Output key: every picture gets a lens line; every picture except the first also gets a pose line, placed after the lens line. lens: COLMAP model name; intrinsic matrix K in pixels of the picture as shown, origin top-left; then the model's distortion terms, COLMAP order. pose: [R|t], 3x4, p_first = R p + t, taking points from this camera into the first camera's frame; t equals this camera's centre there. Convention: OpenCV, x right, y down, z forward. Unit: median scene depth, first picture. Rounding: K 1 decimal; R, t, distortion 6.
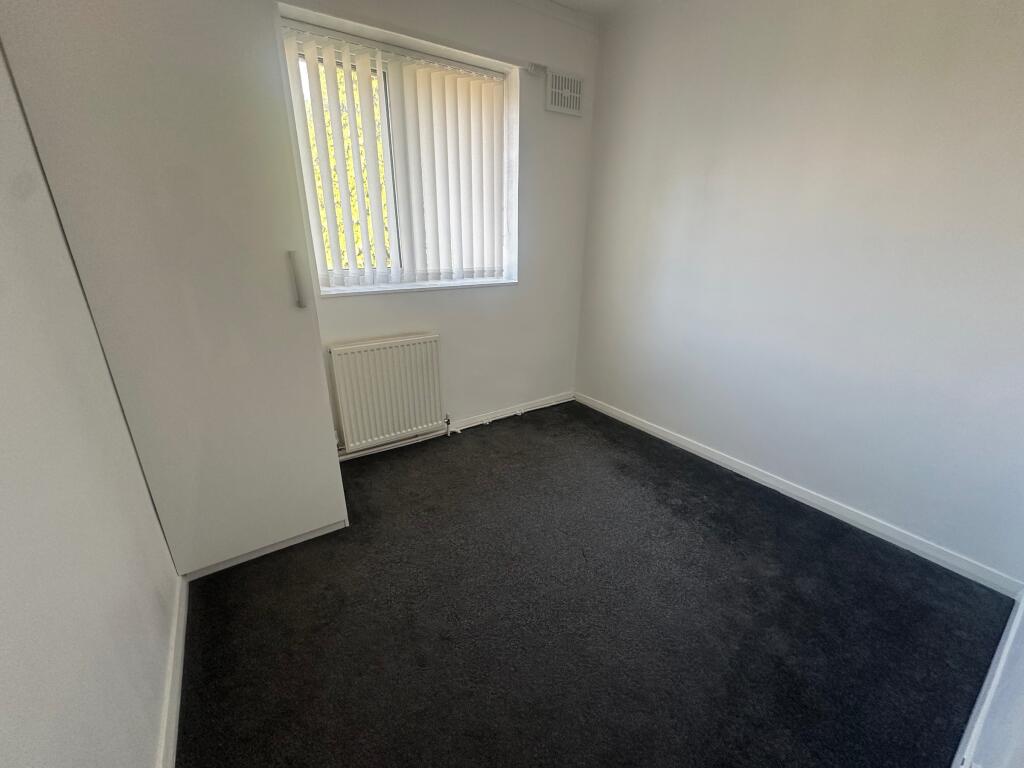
lens RADIAL K [[412.9, 0, 511.5], [0, 412.9, 378.7], [0, 0, 1]] dist [0.006568, 0.000785]
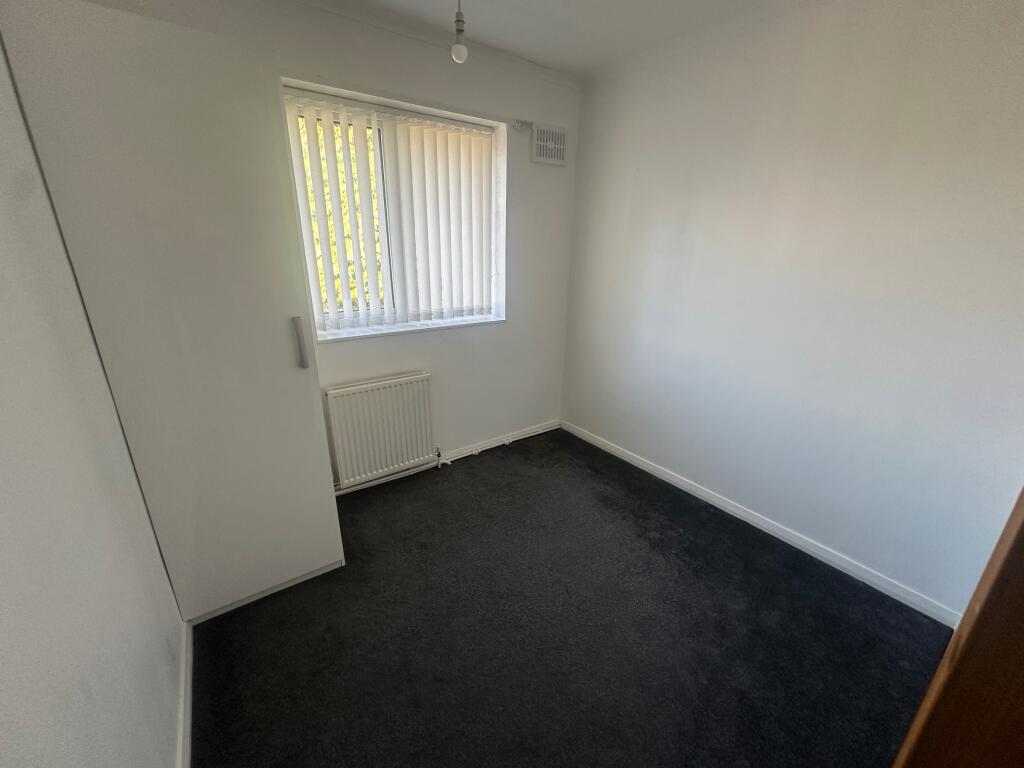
lens RADIAL K [[412.9, 0, 511.1], [0, 412.9, 379.1], [0, 0, 1]] dist [0.006568, 0.000785]
pose [[0.999626, -0.001515, 0.027312, 0.000603], [0.001897, 0.999901, -0.013938, -0.105219], [-0.027289, 0.013985, 0.999530, -0.072387]]
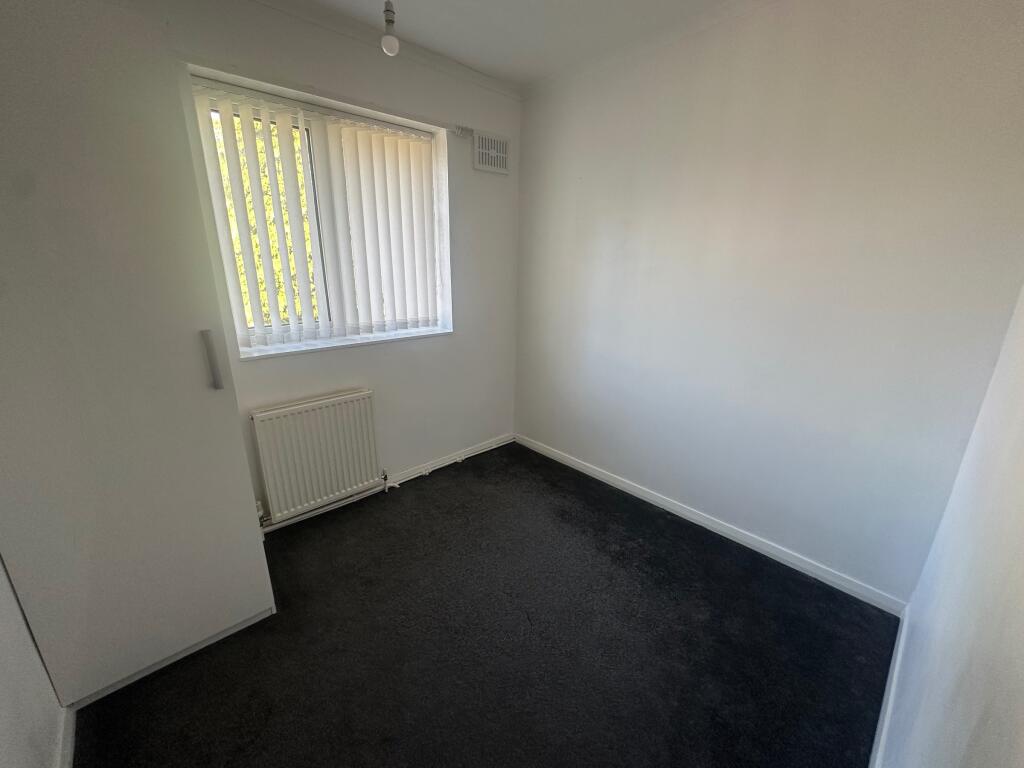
lens RADIAL K [[412.9, 0, 509.8], [0, 412.9, 379.7], [0, 0, 1]] dist [0.006568, 0.000785]
pose [[0.989348, -0.036791, 0.140847, 0.009878], [0.043511, 0.998042, -0.044934, -0.100845], [-0.138918, 0.050584, 0.989011, -0.010425]]
